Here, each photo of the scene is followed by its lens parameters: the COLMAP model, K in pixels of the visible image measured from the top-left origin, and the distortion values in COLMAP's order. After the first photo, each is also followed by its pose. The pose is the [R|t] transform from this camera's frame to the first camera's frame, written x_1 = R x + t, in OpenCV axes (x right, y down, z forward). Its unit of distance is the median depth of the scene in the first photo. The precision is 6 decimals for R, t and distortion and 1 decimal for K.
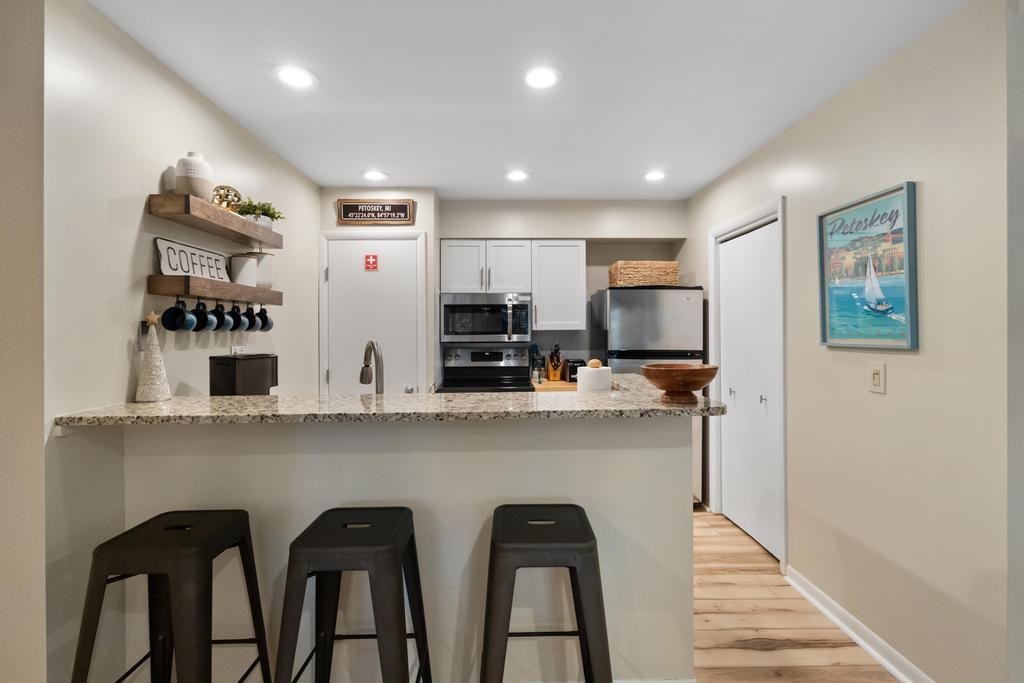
lens RADIAL K [[458.4, 0, 517.1], [0, 458.4, 327.2], [0, 0, 1]] dist [-0.003957, -0.001004]
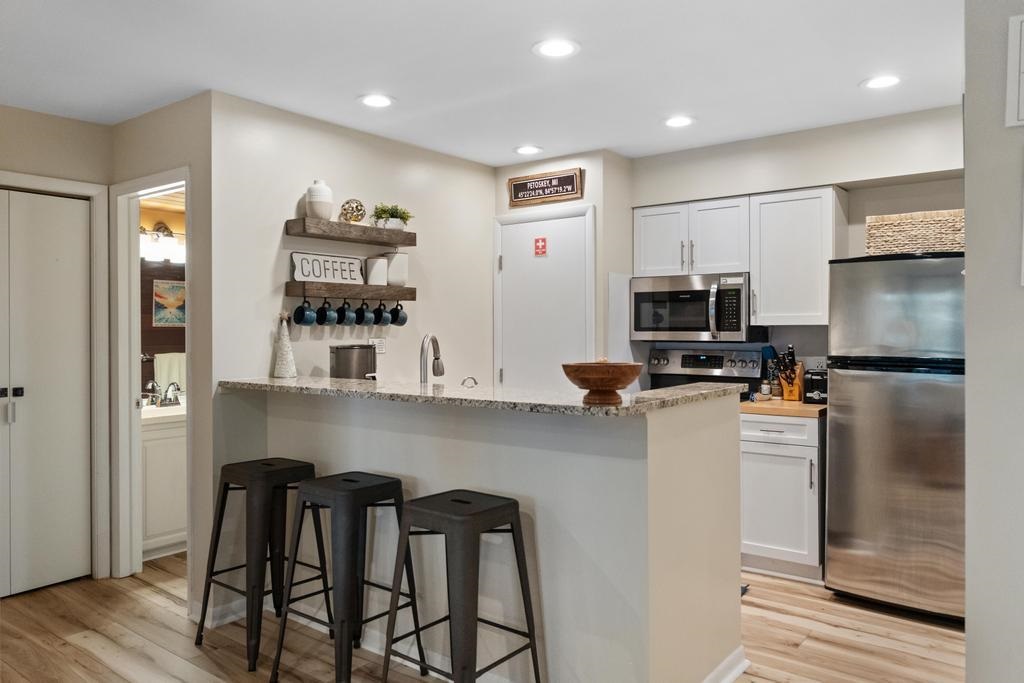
lens RADIAL K [[735.4, 0, 506.7], [0, 735.4, 324.9], [0, 0, 1]] dist [0.019562, -0.000906]
pose [[0.768310, 0.002458, -0.640073, 0.815172], [0.001225, 0.999985, 0.005311, -0.001071], [0.640077, -0.004864, 0.768296, -0.175105]]
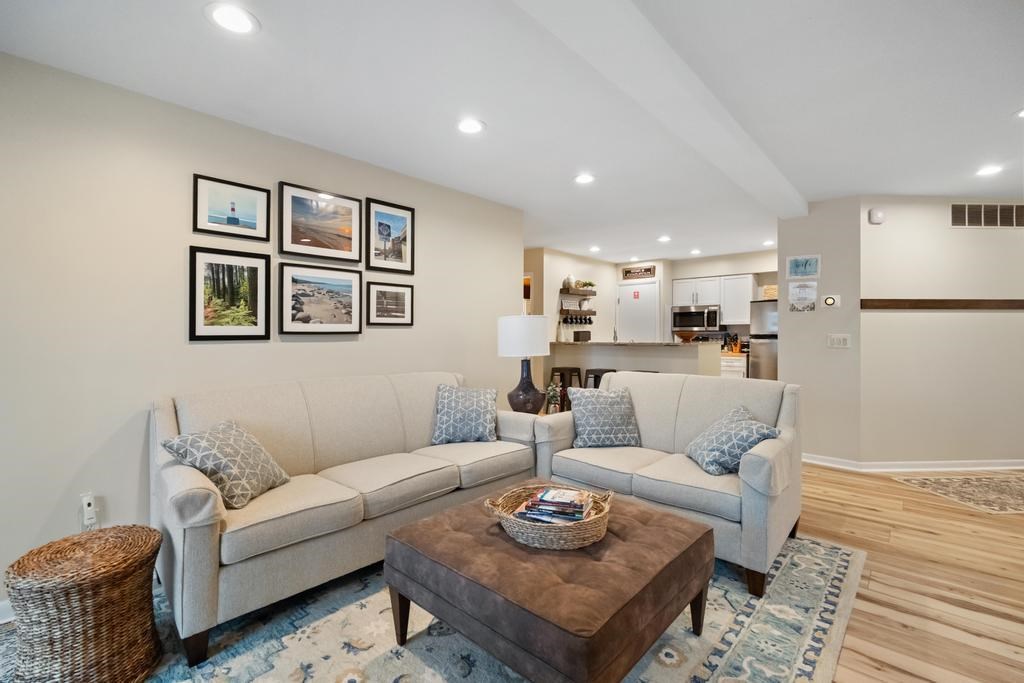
lens RADIAL K [[458.4, 0, 506.3], [0, 458.4, 335.8], [0, 0, 1]] dist [-0.003957, -0.001004]
pose [[0.712798, 0.008904, -0.701313, 1.262371], [0.001203, 0.999902, 0.013918, 0.043996], [0.701368, -0.010764, 0.712718, -1.655703]]
